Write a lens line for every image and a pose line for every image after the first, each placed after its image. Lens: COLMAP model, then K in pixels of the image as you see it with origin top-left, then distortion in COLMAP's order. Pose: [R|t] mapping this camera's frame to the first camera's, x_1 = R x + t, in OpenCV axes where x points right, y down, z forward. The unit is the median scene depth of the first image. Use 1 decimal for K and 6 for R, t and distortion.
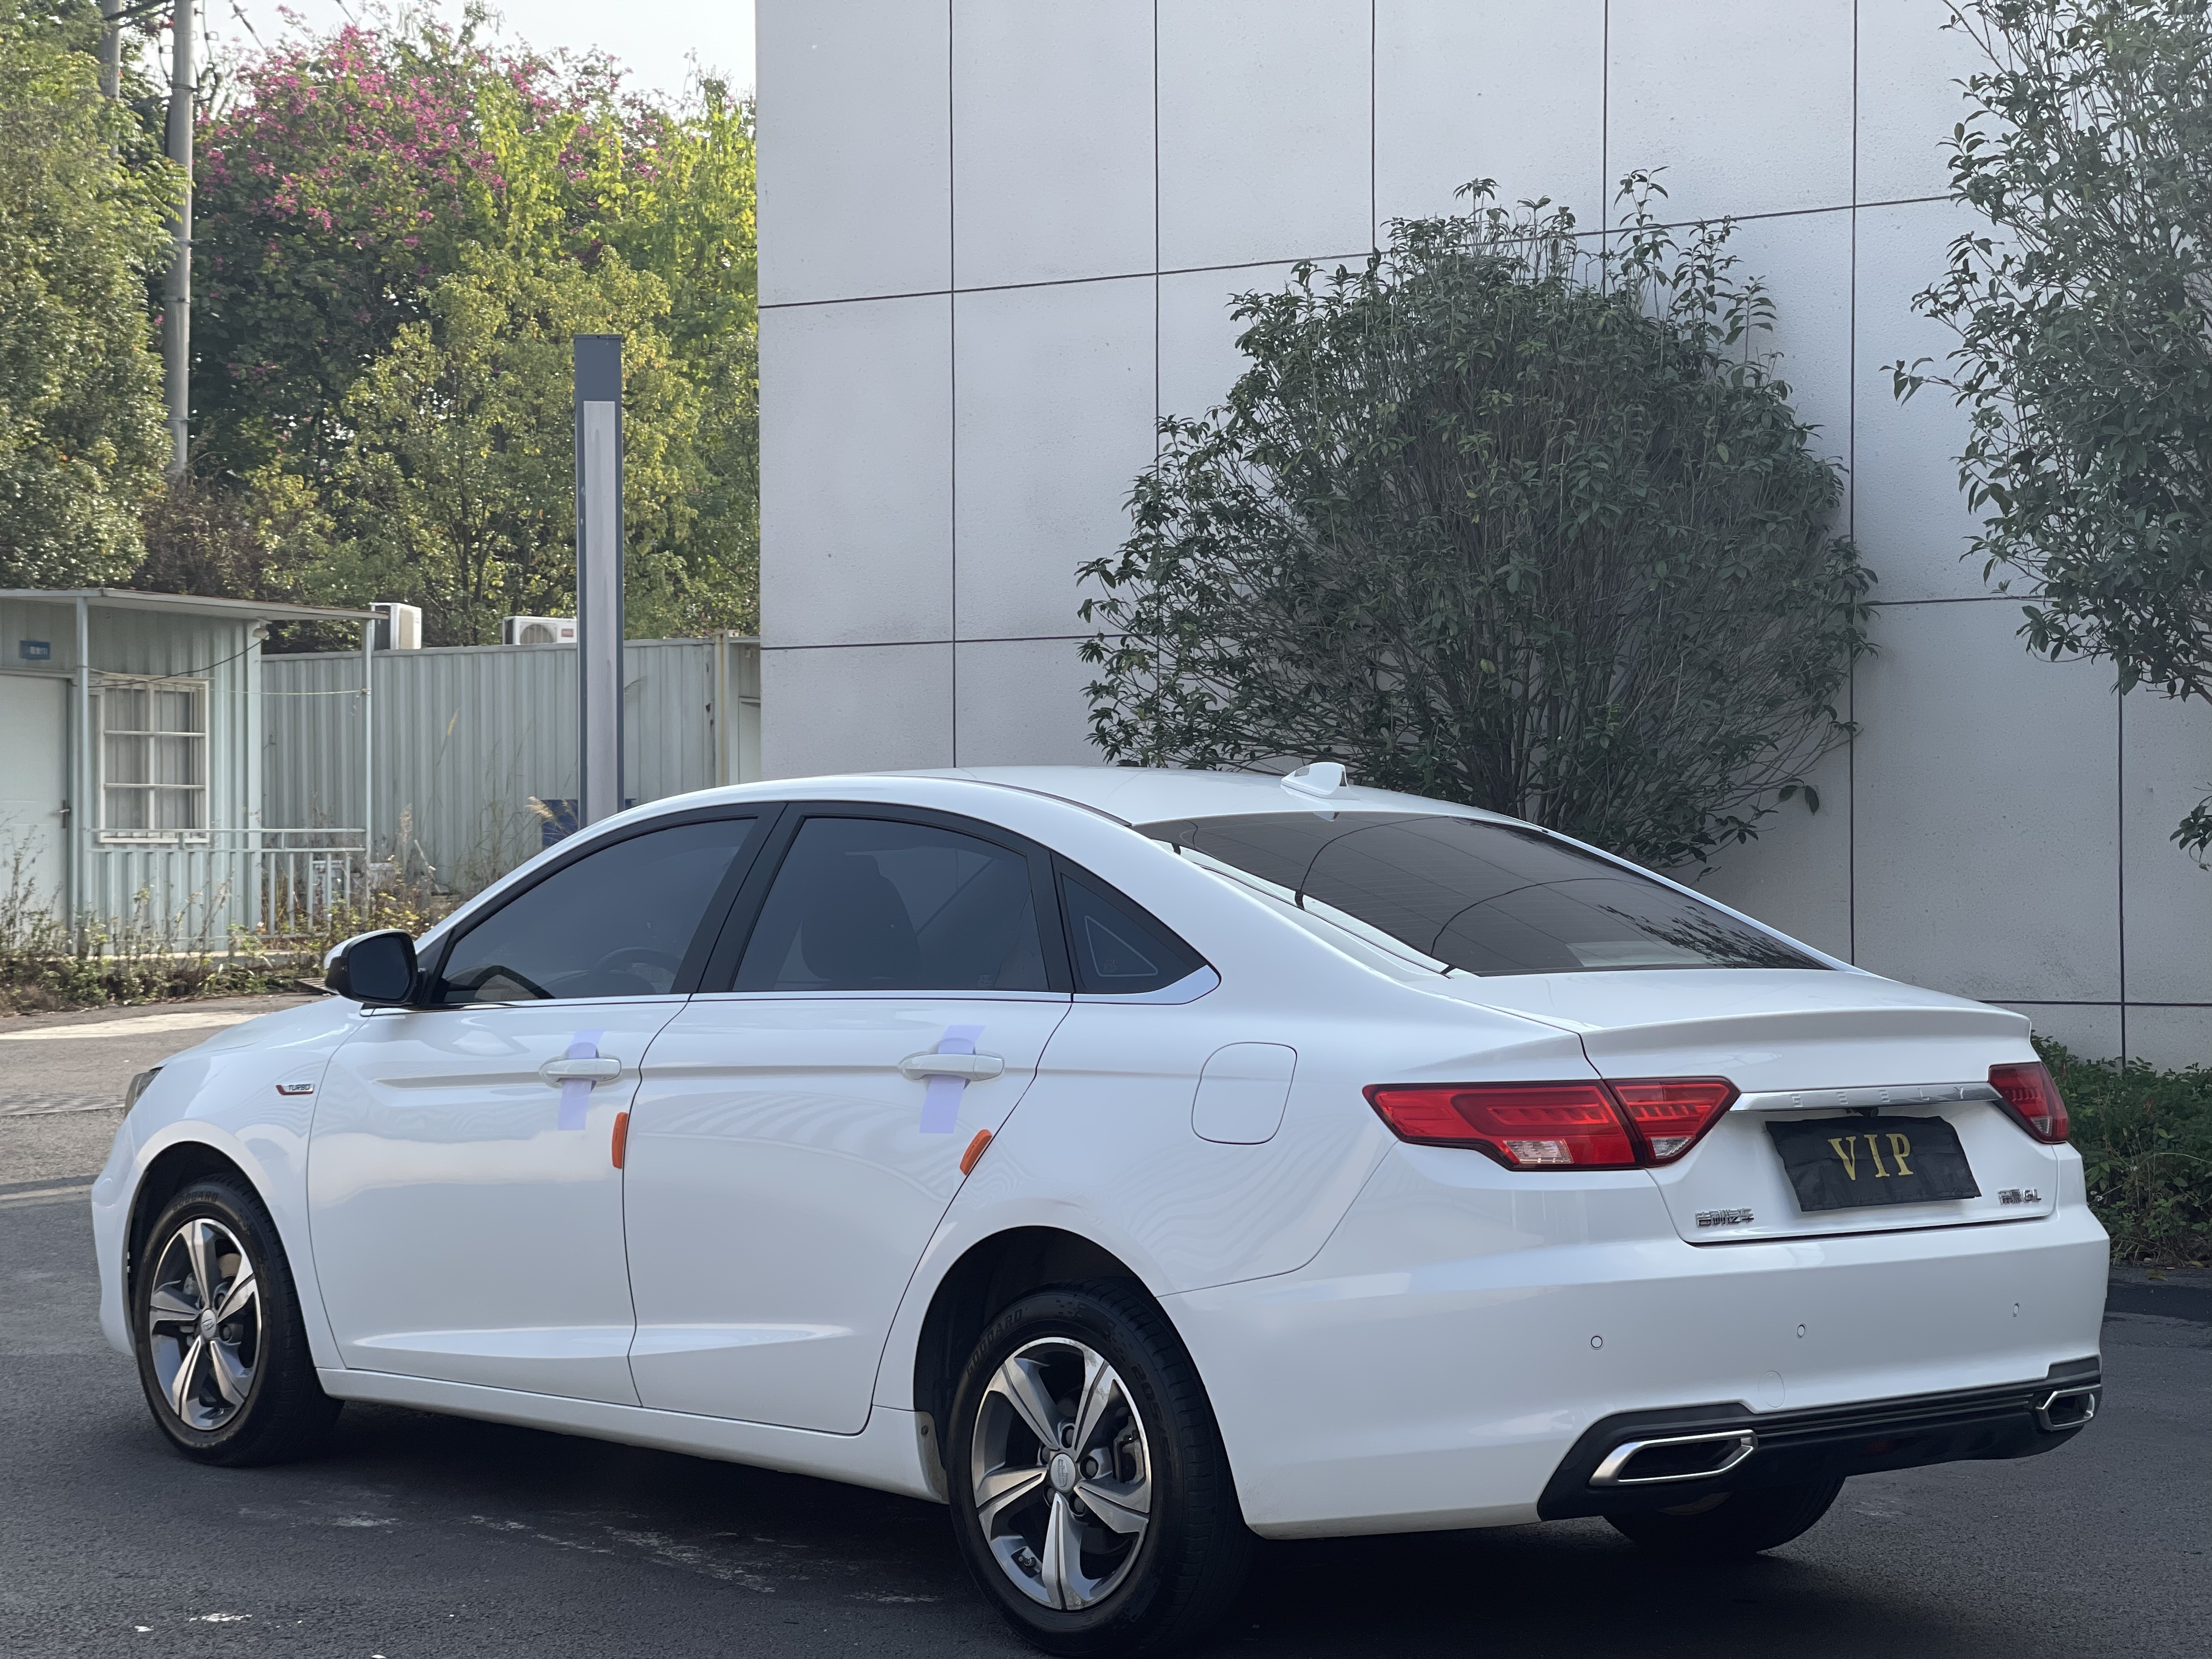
lens RADIAL K [[4089.9, 0, 1106.0], [0, 4089.9, 829.5], [0, 0, 1]] dist [0.224622, 0.421464]
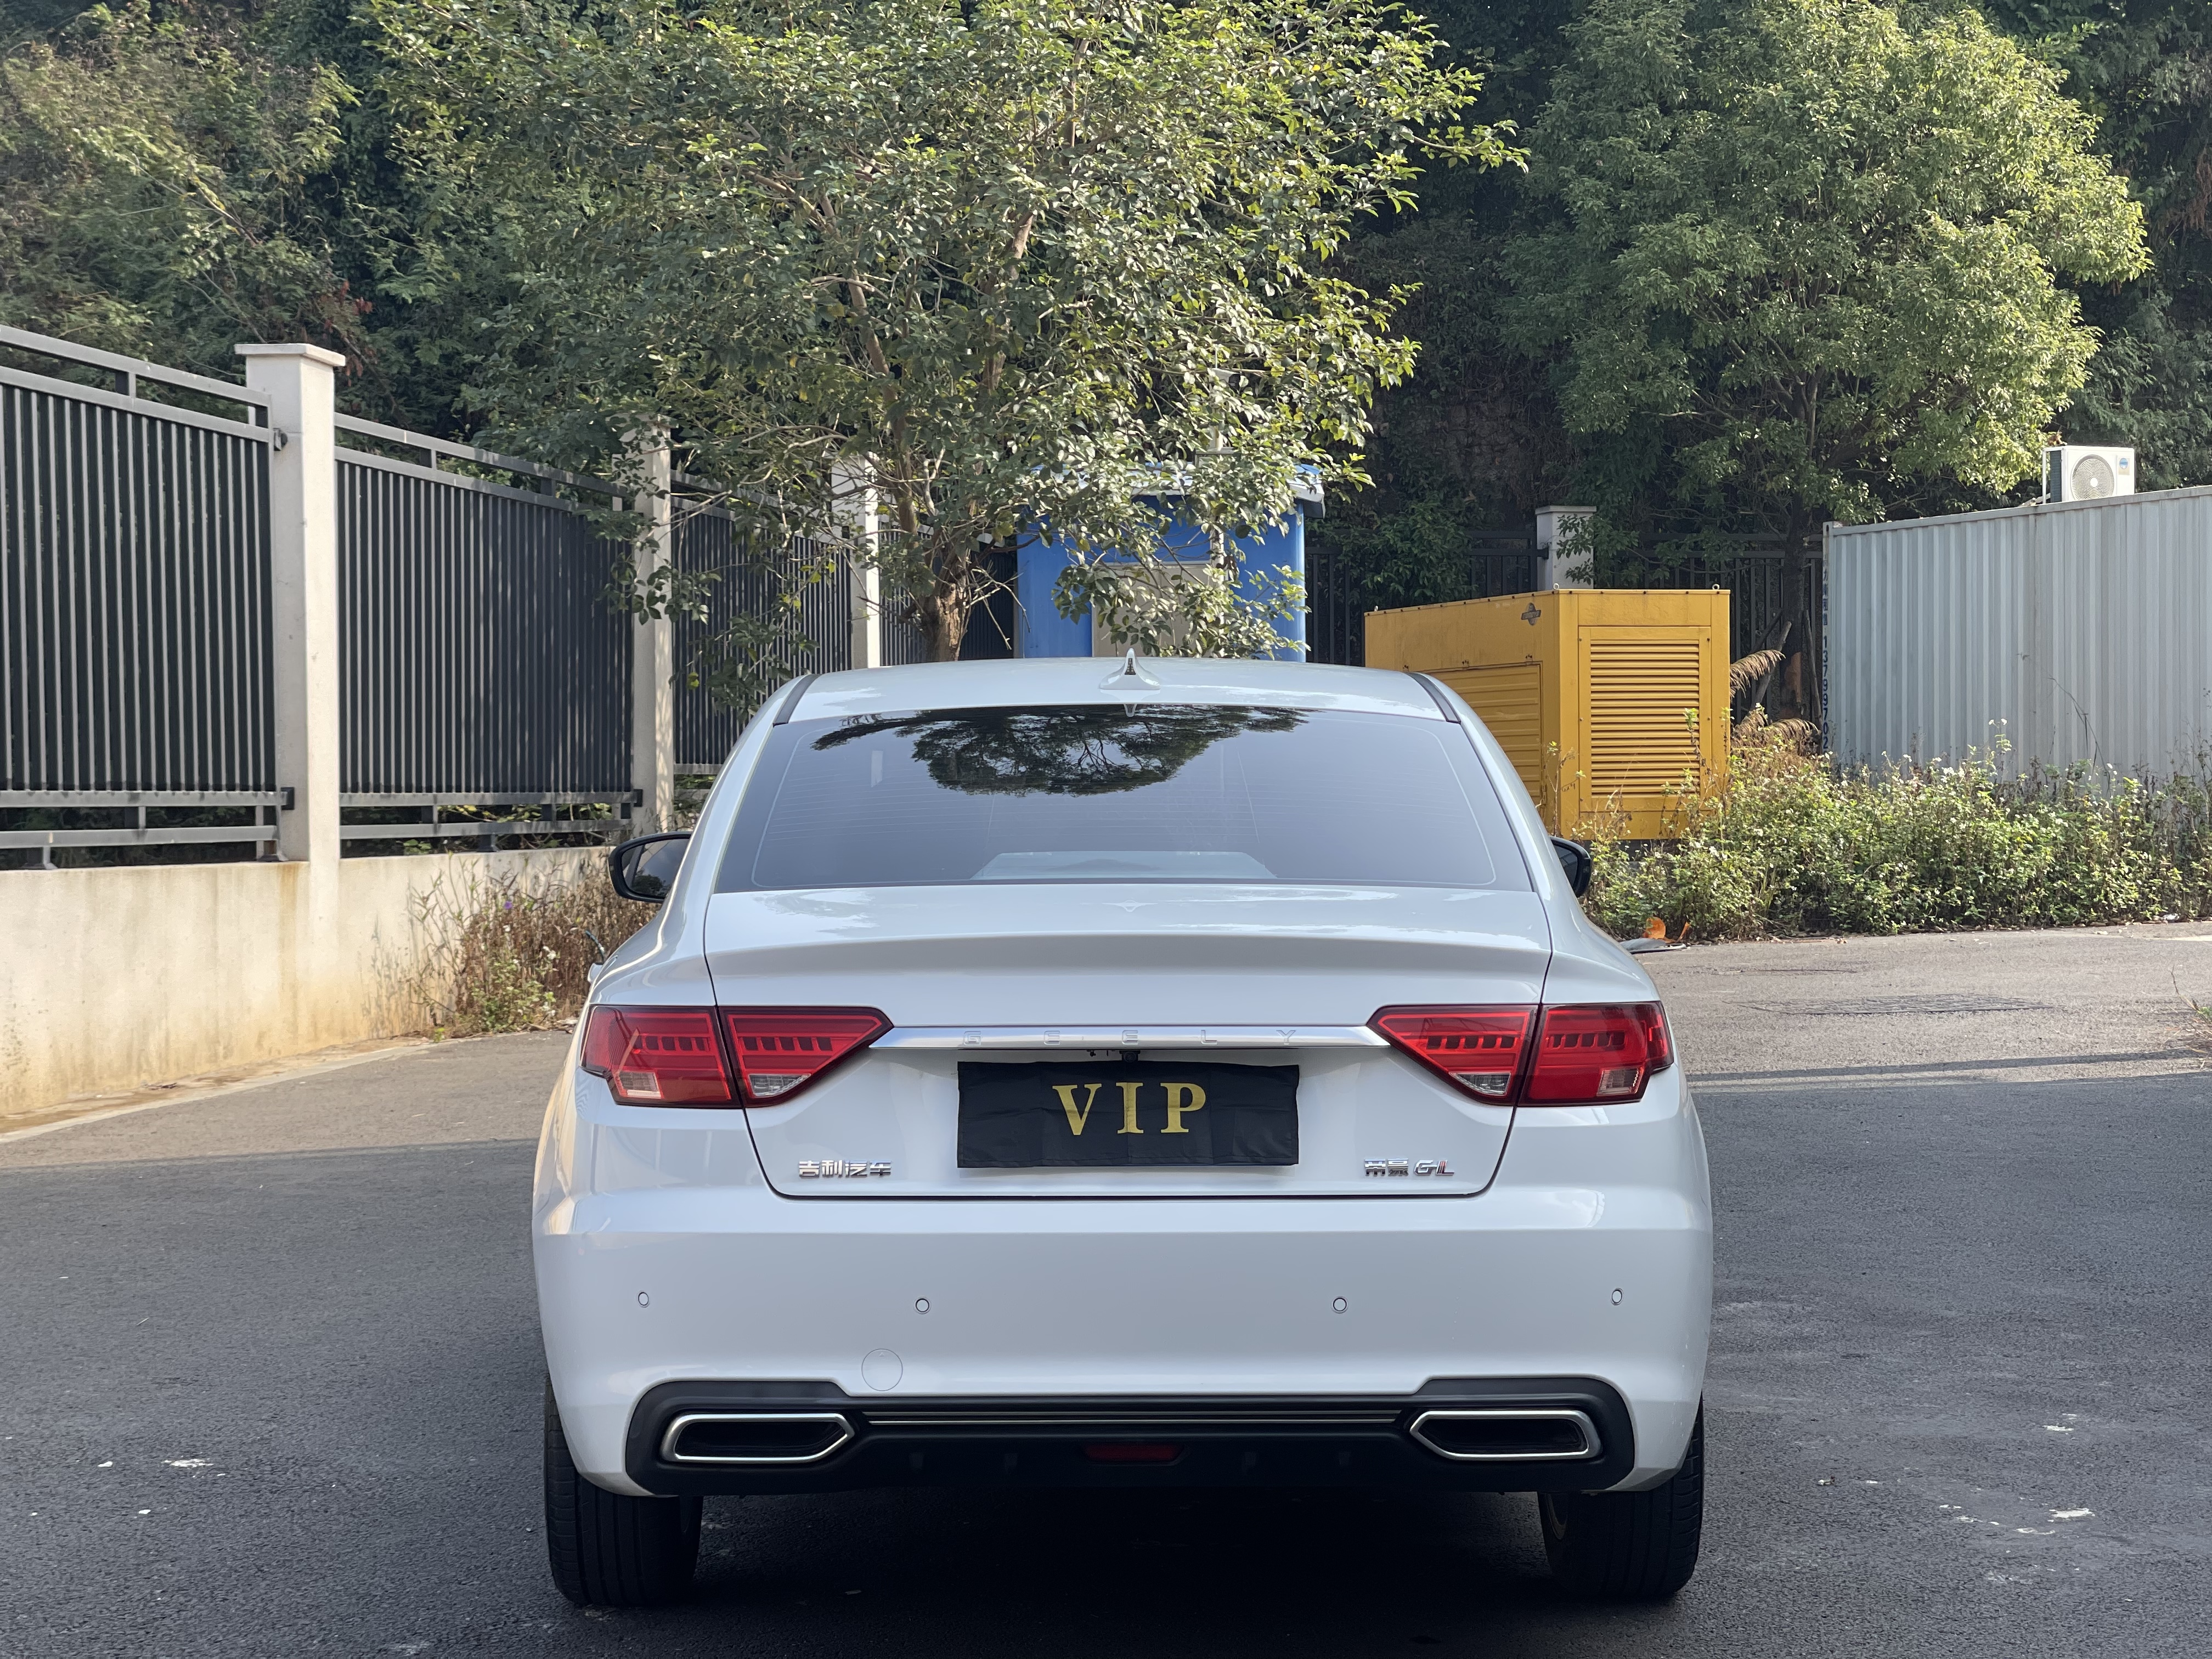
lens RADIAL K [[4089.9, 0, 1106.0], [0, 4089.9, 829.5], [0, 0, 1]] dist [0.224622, 0.421464]
pose [[0.768213, 0.004225, -0.640180, 0.719796], [0.007201, 0.999858, 0.015239, 0.009422], [0.640154, -0.016317, 0.768073, 0.357434]]
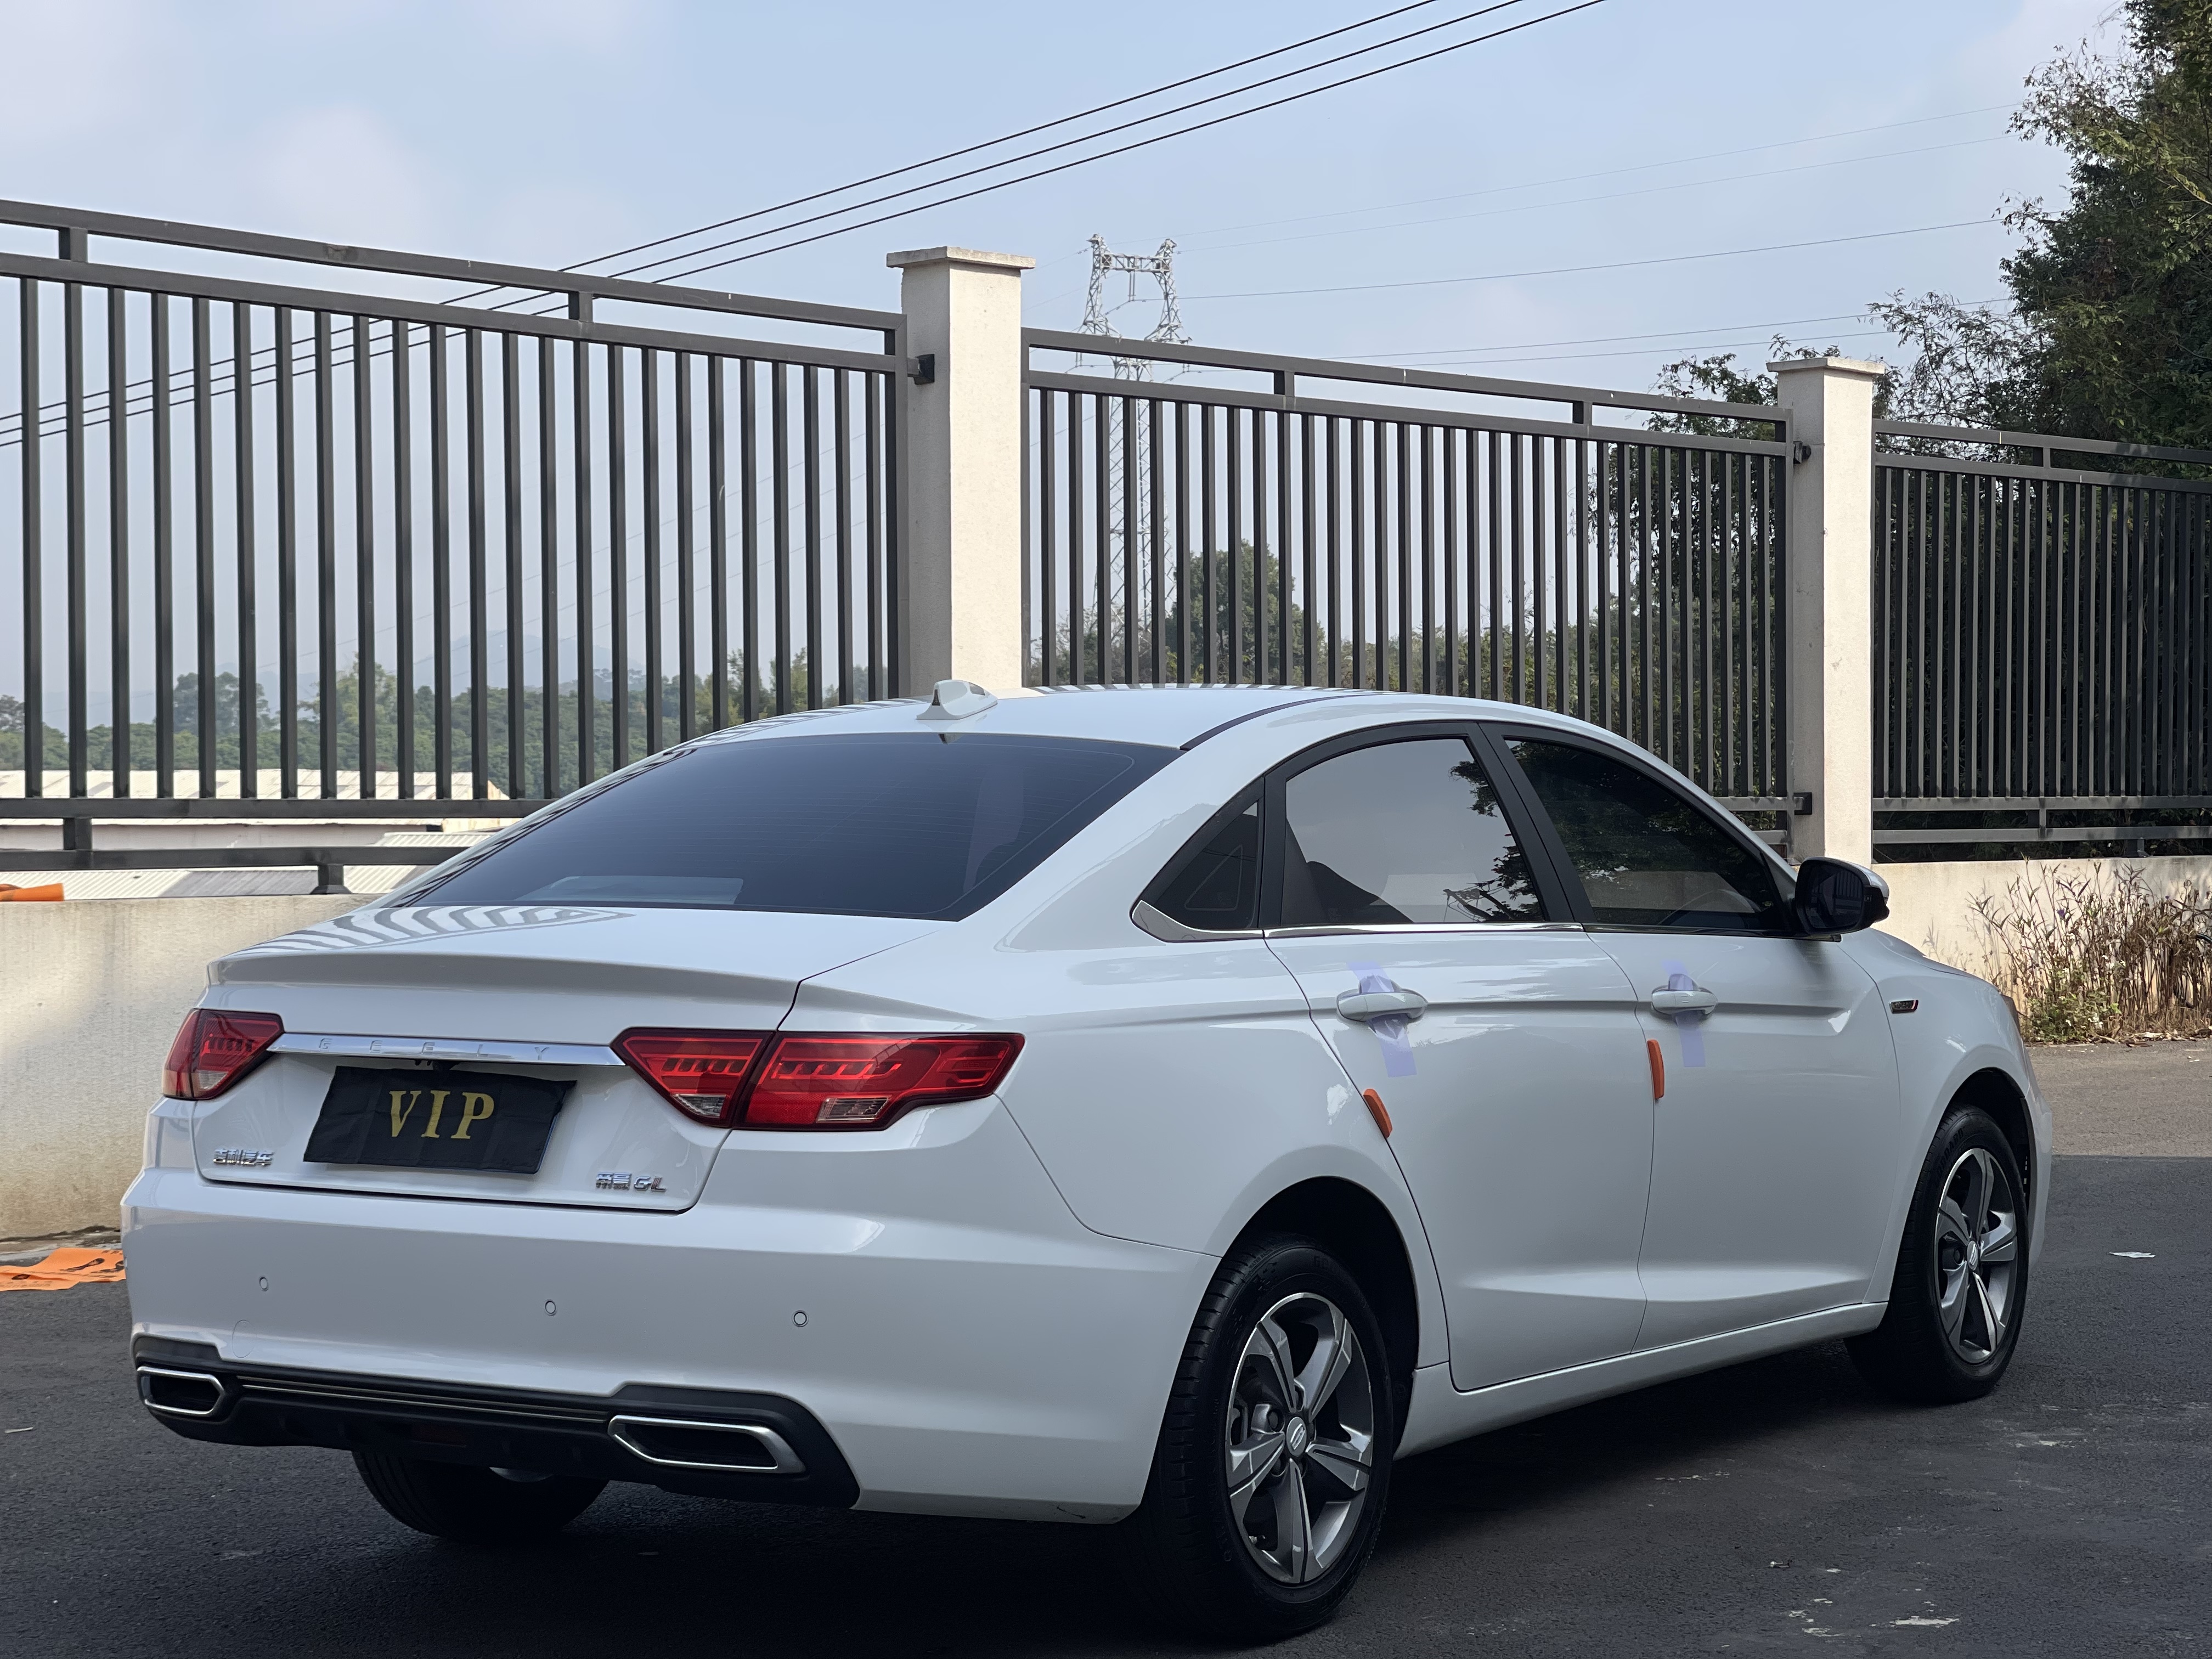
lens RADIAL K [[4089.9, 0, 1106.0], [0, 4089.9, 829.5], [0, 0, 1]] dist [0.224622, 0.421464]
pose [[0.221550, 0.008030, -0.975116, 1.104964], [0.011850, 0.999870, 0.010926, 0.008338], [0.975077, -0.013976, 0.221426, 0.947508]]
